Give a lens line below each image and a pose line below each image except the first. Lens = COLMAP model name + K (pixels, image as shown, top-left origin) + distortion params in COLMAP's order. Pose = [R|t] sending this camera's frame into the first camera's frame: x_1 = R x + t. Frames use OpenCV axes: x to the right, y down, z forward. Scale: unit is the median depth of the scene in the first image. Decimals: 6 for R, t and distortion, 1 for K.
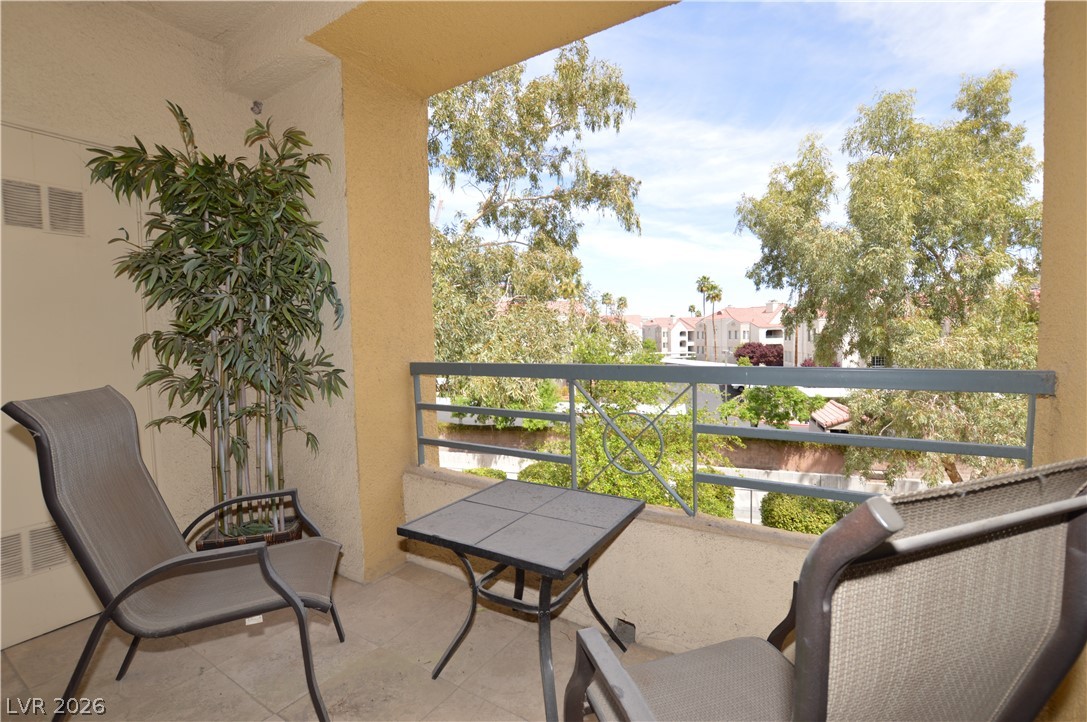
lens RADIAL K [[483.9, 0, 546.5], [0, 483.9, 360.1], [0, 0, 1]] dist [-0.025085, 0.000957]
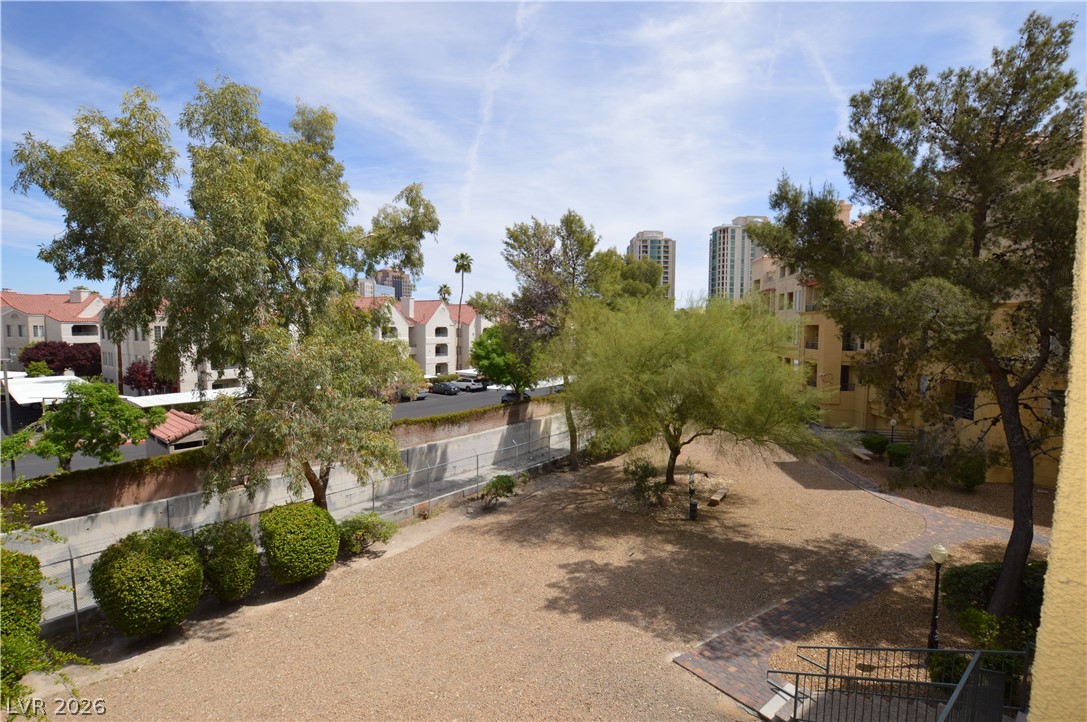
lens RADIAL K [[483.9, 0, 546.5], [0, 483.9, 360.1], [0, 0, 1]] dist [-0.025085, 0.000957]
pose [[0.347254, -0.044401, 0.936719, 0.034528], [0.035603, 0.998783, 0.034144, -0.026536], [-0.937095, 0.021493, 0.348412, 0.100407]]
